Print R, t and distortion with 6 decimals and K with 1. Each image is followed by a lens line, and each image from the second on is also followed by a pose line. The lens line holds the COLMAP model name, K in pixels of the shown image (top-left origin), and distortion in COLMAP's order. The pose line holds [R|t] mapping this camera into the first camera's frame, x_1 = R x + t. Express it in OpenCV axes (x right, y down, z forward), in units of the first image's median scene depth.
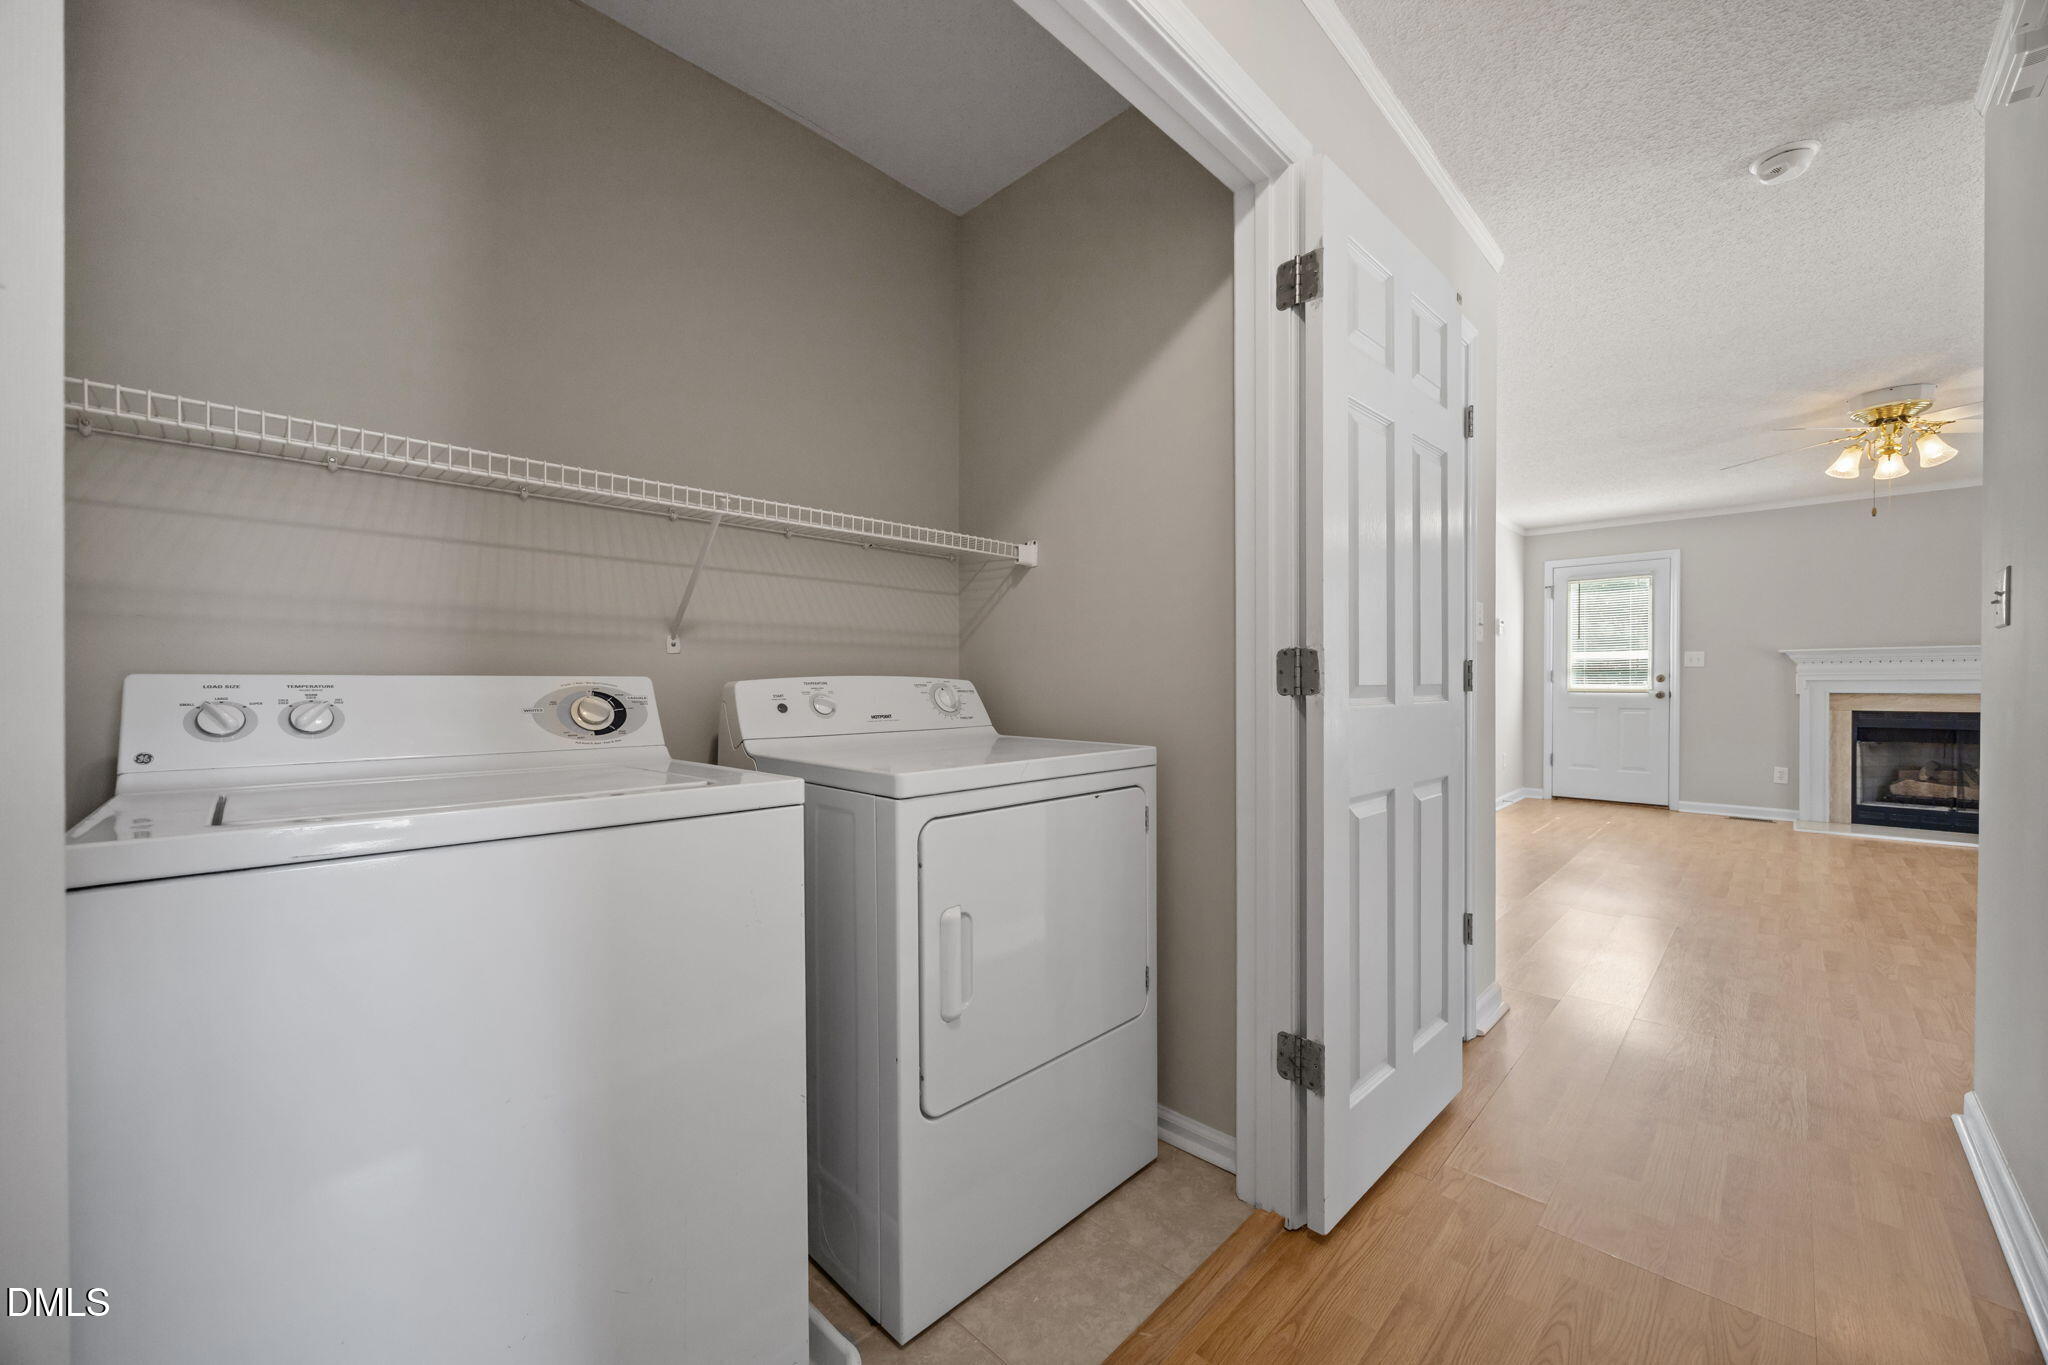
lens RADIAL K [[778.8, 0, 1022.9], [0, 778.8, 690.0], [0, 0, 1]] dist [-0.006950, 0.000516]
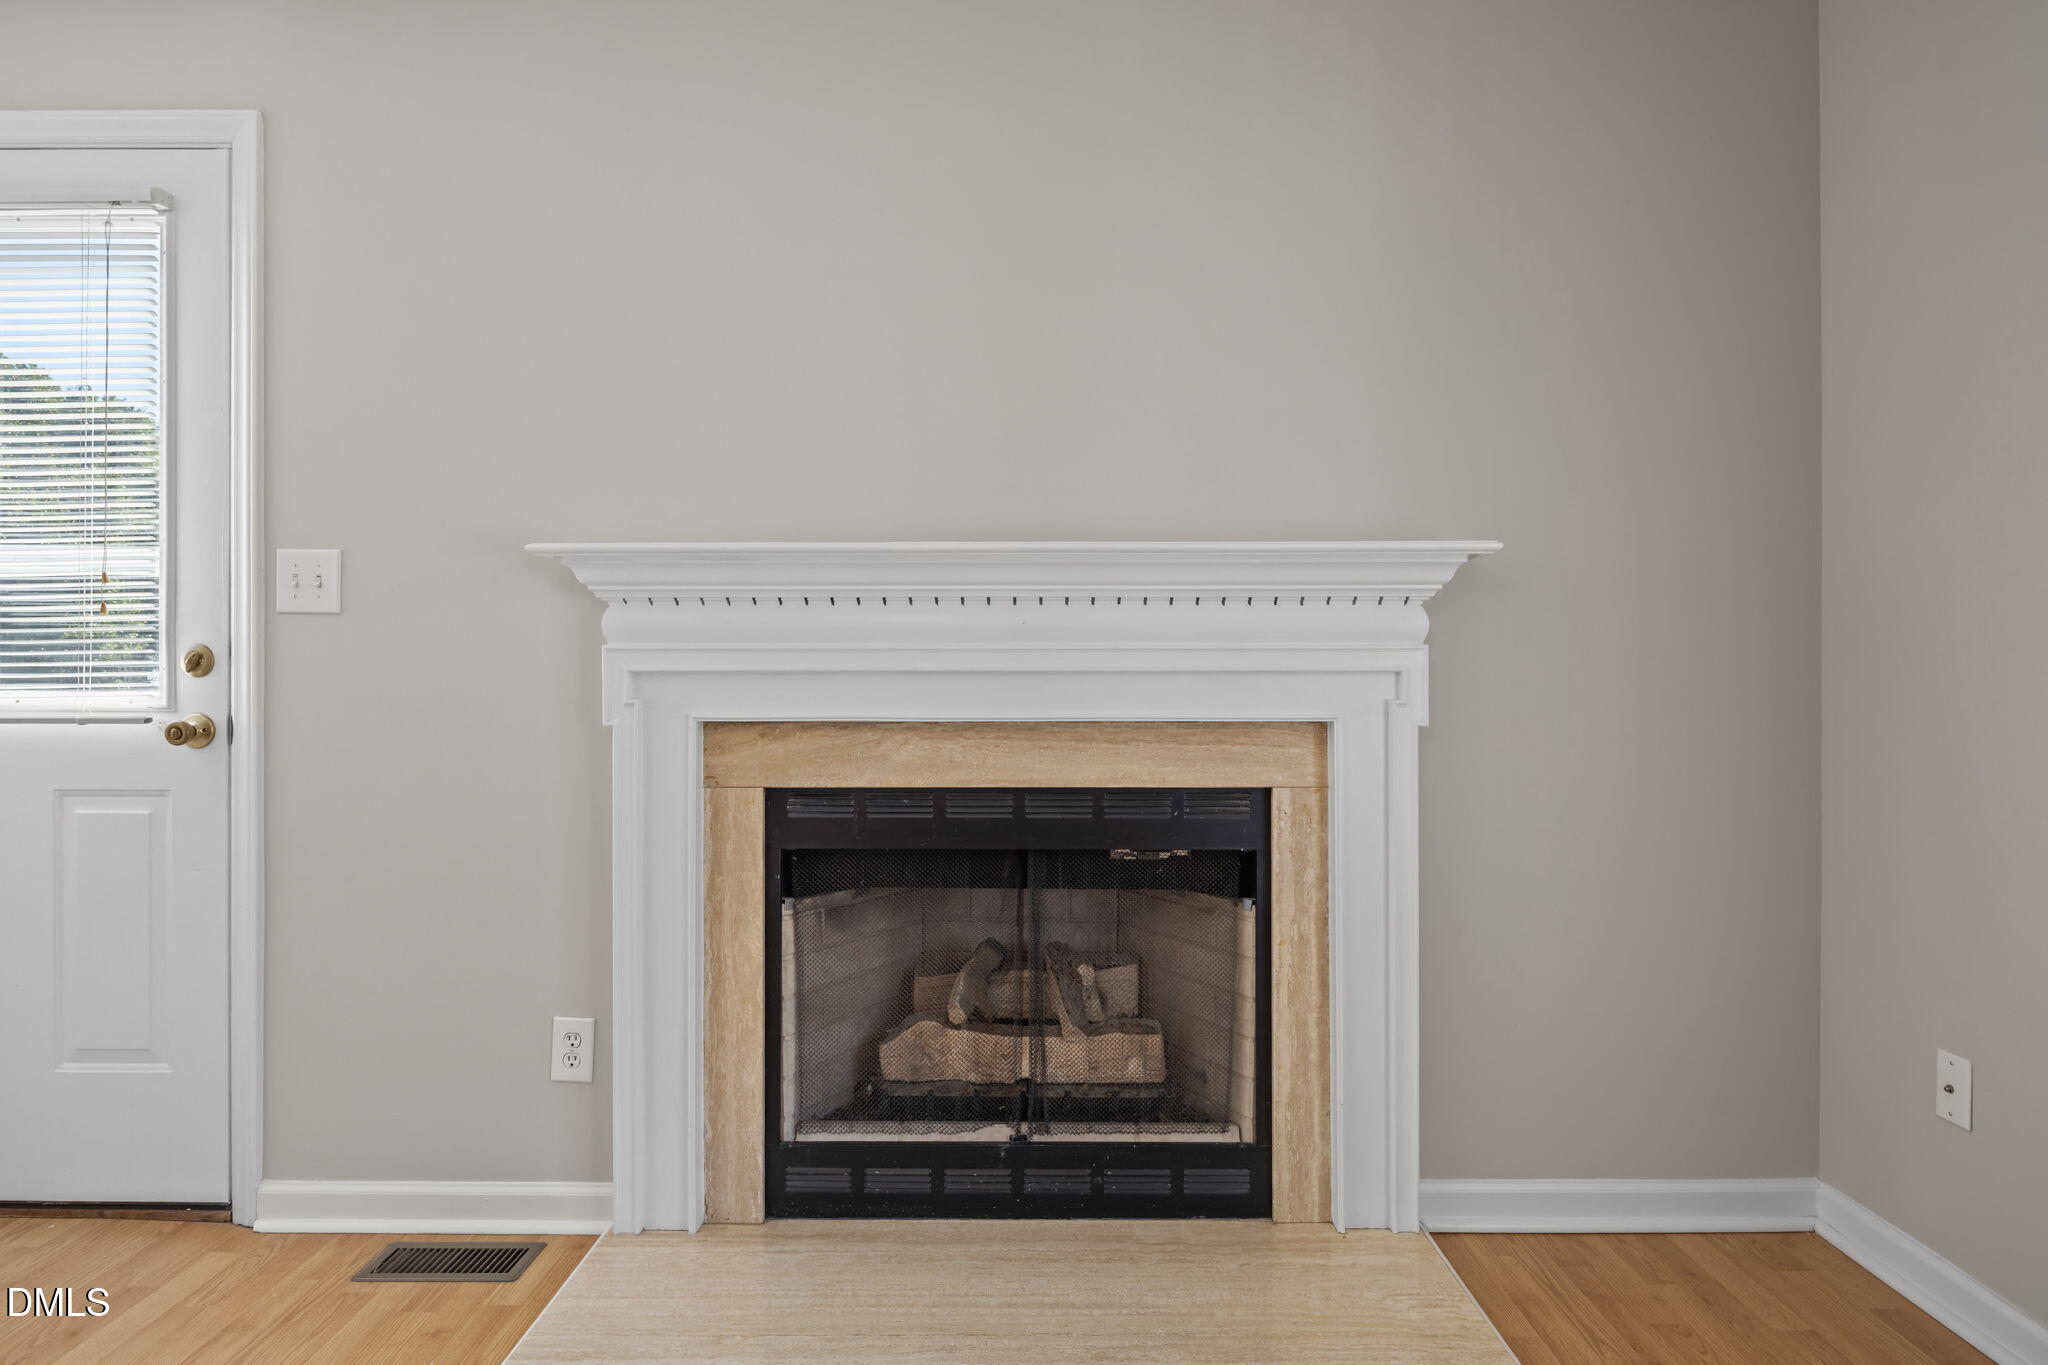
lens RADIAL K [[1117.5, 0, 1031.4], [0, 1117.5, 687.8], [0, 0, 1]] dist [0.001162, -0.002192]
pose [[0.711236, -0.000561, 0.702953, 0.860282], [0.004012, 0.999987, -0.003261, -0.005466], [-0.702942, 0.005140, 0.711229, 0.659361]]
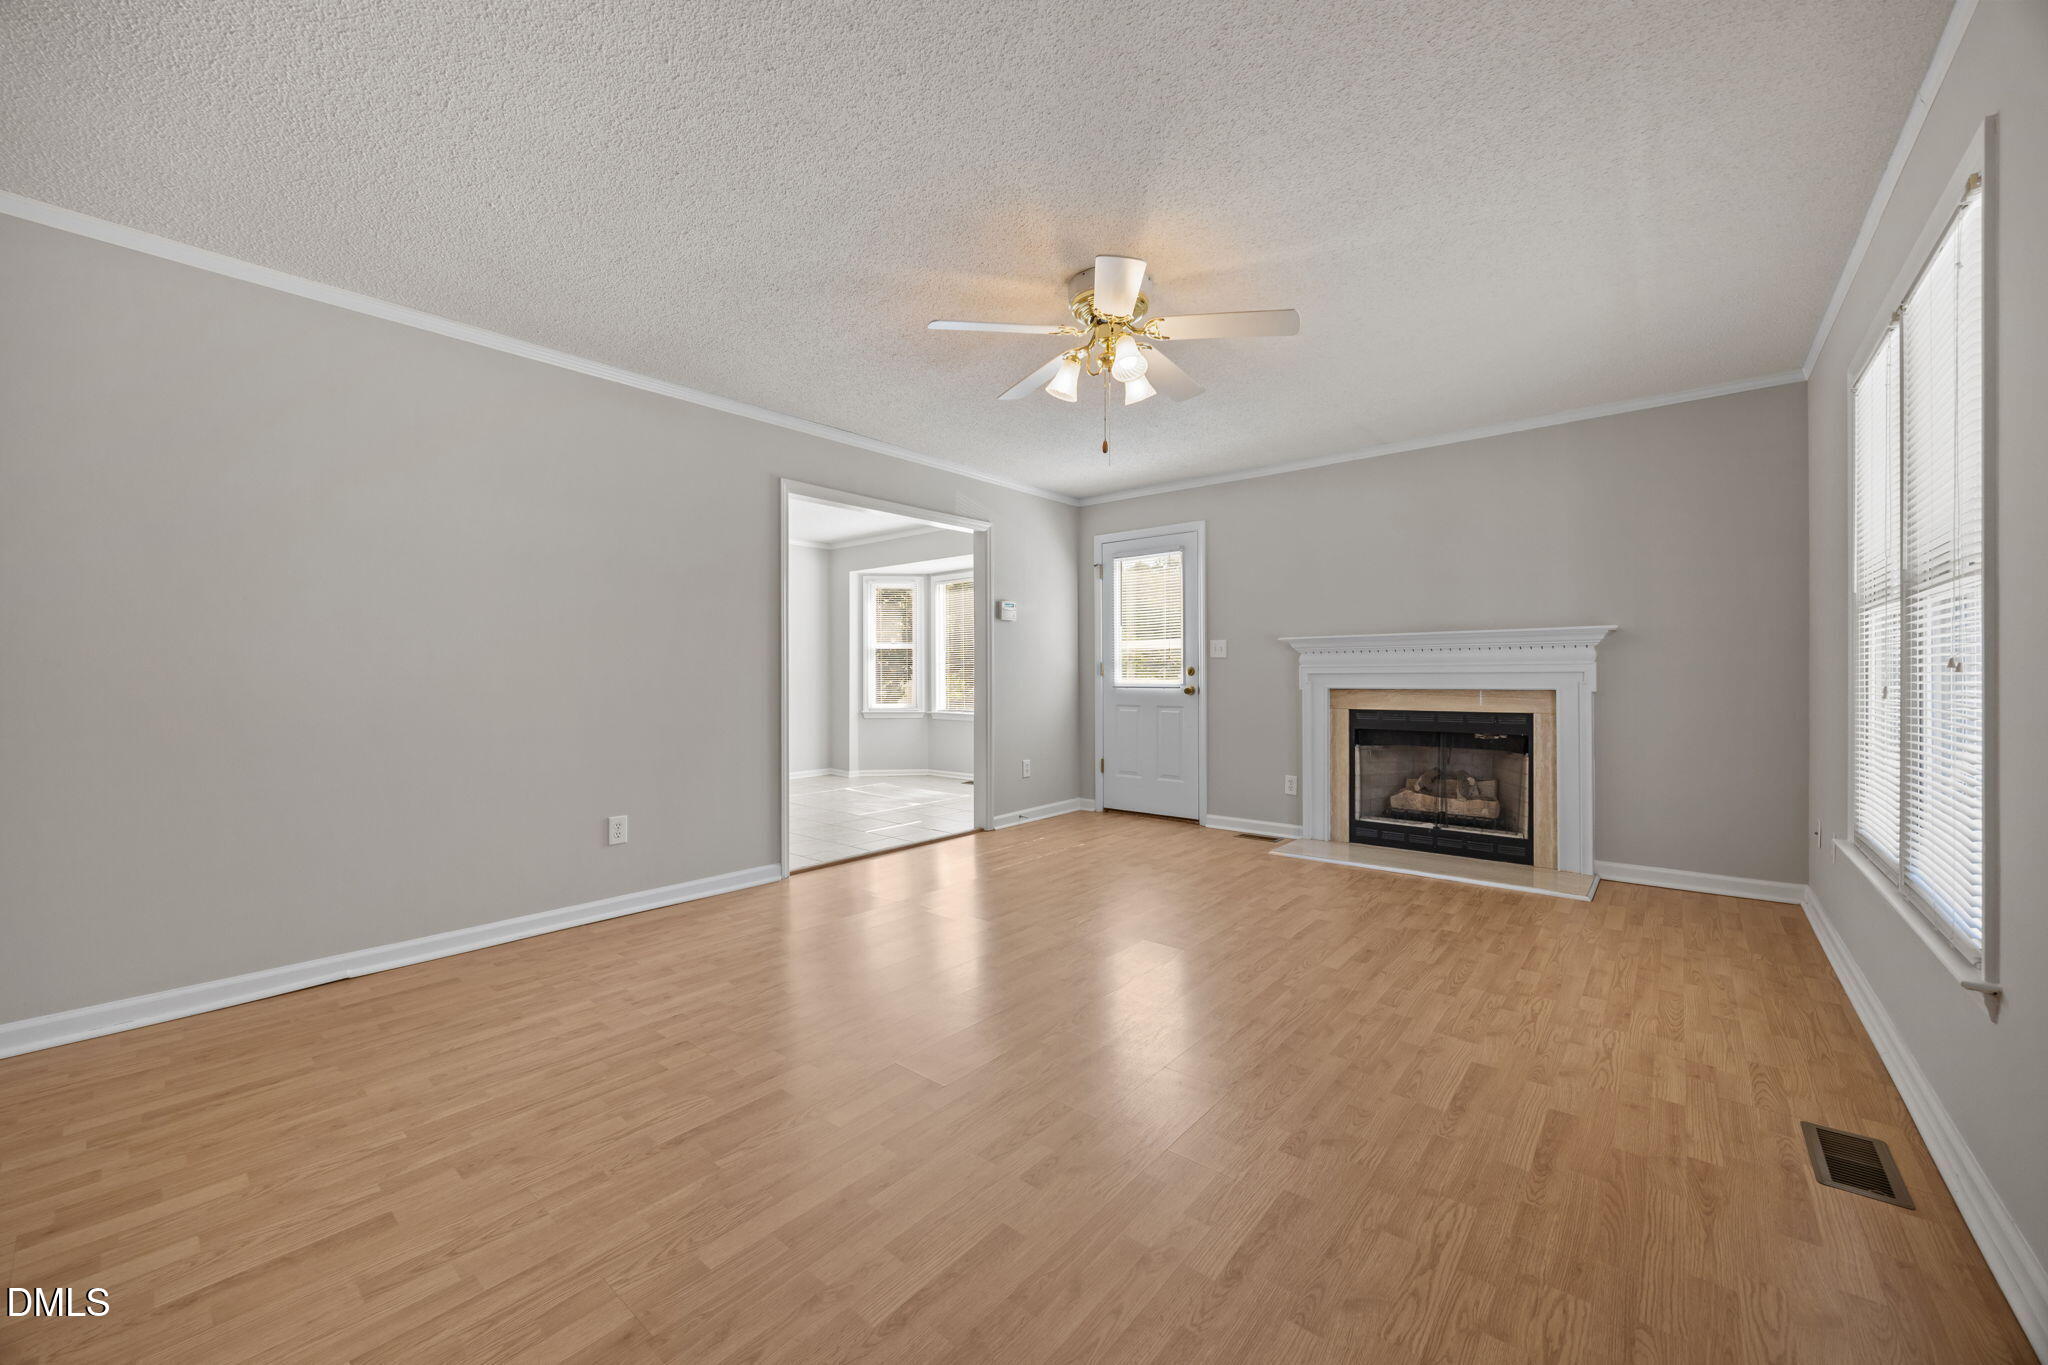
lens RADIAL K [[778.8, 0, 1028.9], [0, 778.8, 682.2], [0, 0, 1]] dist [-0.006950, 0.000516]
pose [[0.996711, -0.004081, 0.080940, 0.646550], [0.004157, 0.999991, -0.000776, -0.003689], [-0.080936, 0.001110, 0.996719, 0.177489]]
